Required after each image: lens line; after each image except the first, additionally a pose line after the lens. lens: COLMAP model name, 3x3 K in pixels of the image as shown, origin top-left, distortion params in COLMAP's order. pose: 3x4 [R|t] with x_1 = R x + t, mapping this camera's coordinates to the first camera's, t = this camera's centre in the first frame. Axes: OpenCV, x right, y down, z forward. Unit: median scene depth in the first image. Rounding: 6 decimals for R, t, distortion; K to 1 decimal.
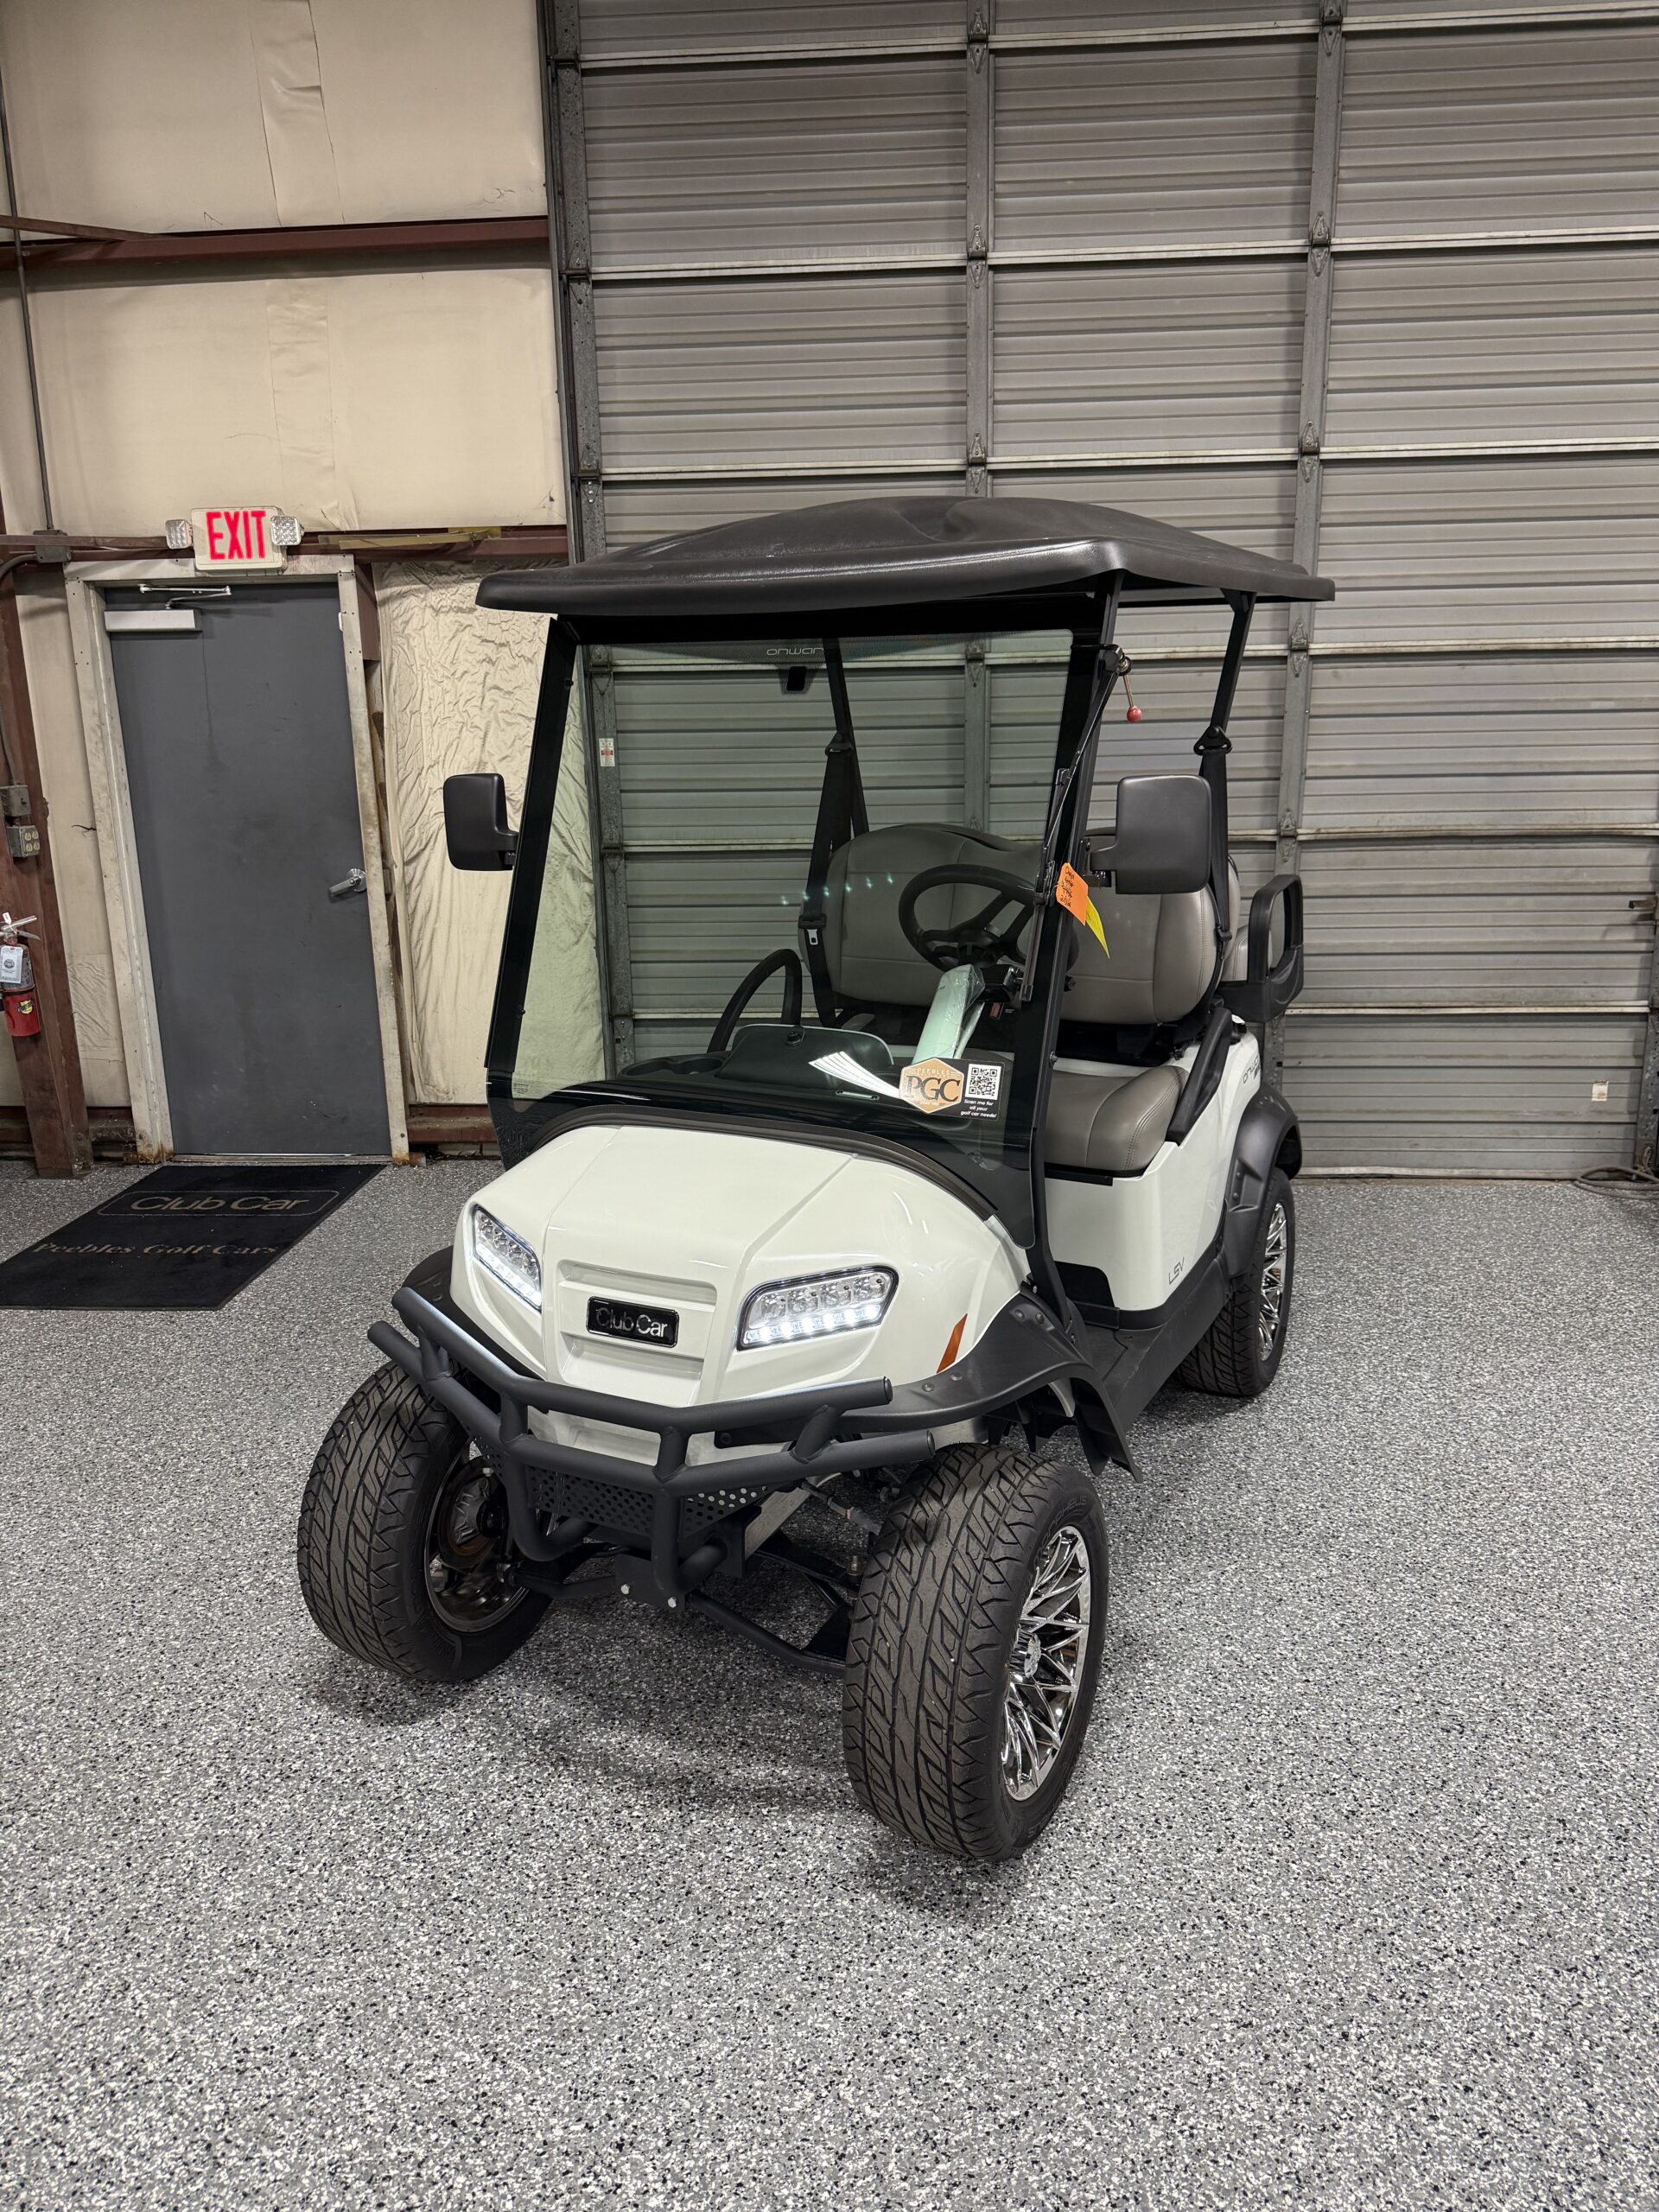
lens RADIAL K [[1527.9, 0, 829.5], [0, 1527.9, 1106.0], [0, 0, 1]] dist [0.008792, -0.000781]
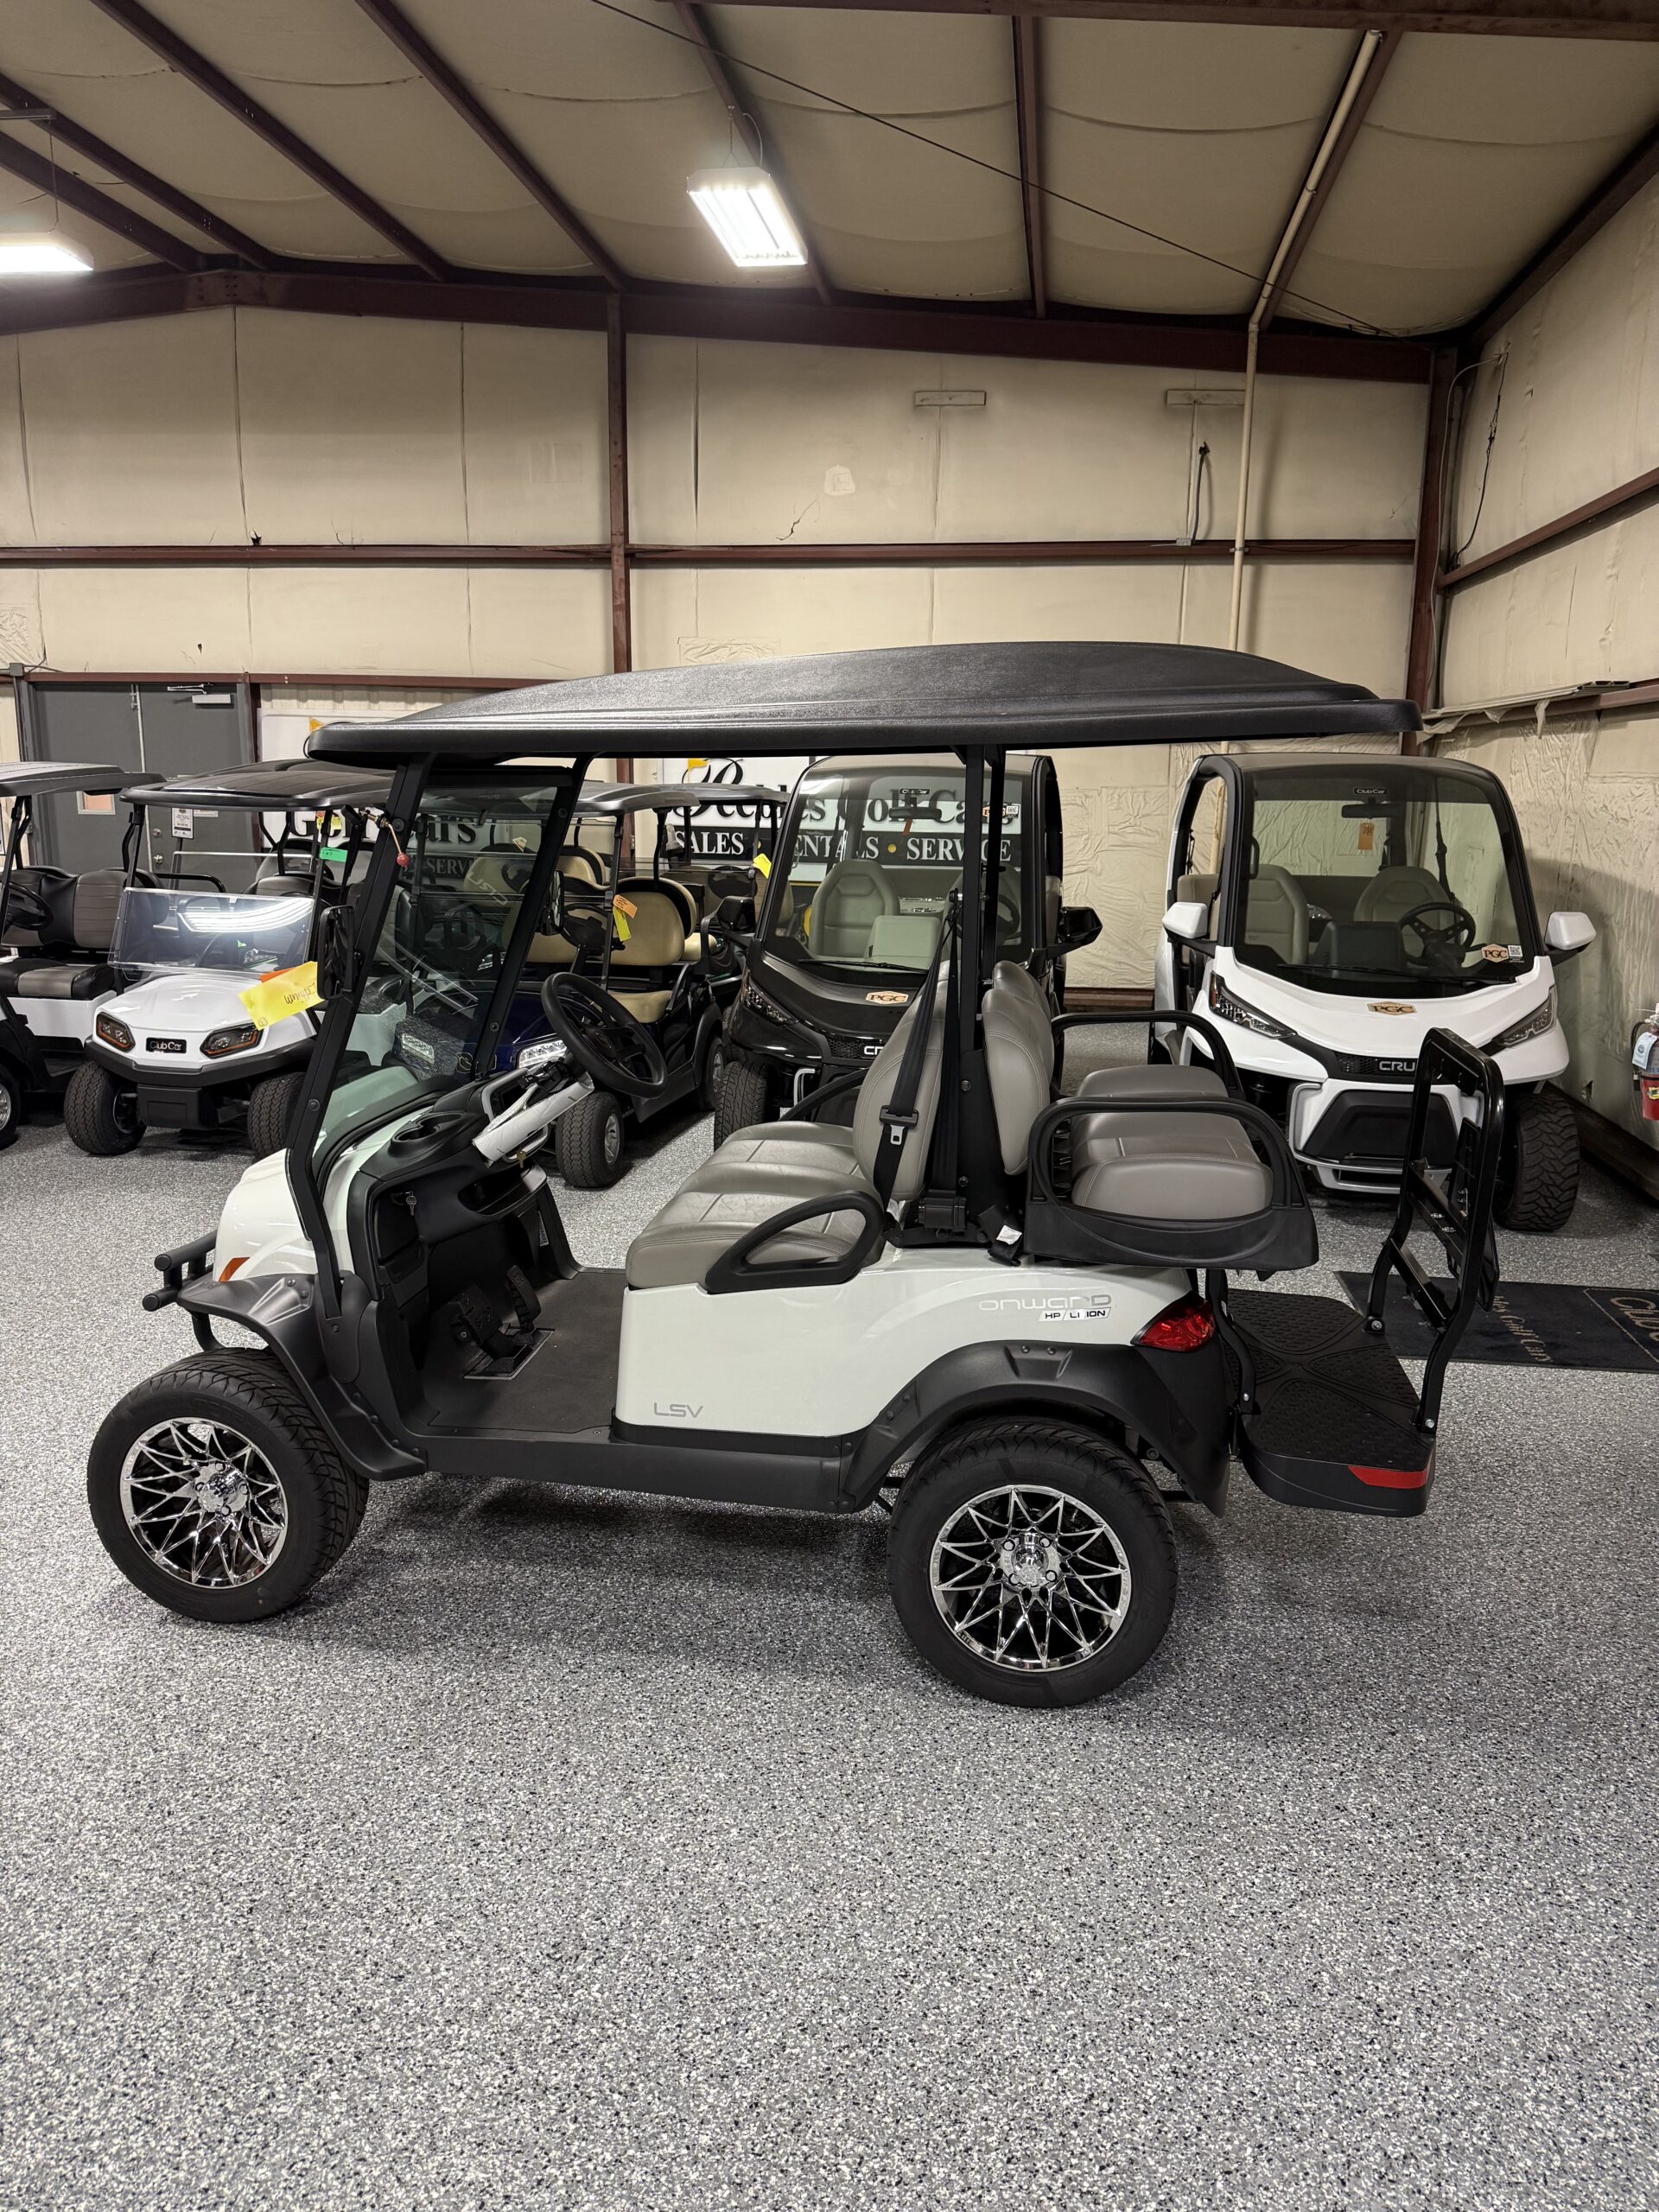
lens RADIAL K [[1603.9, 0, 829.5], [0, 1603.9, 1106.0], [0, 0, 1]] dist [-0.001169, -0.001129]
pose [[-0.080328, 0.220377, -0.972102, 0.644038], [-0.266390, 0.935033, 0.233986, -0.178677], [0.960512, 0.277753, -0.016403, 0.545696]]
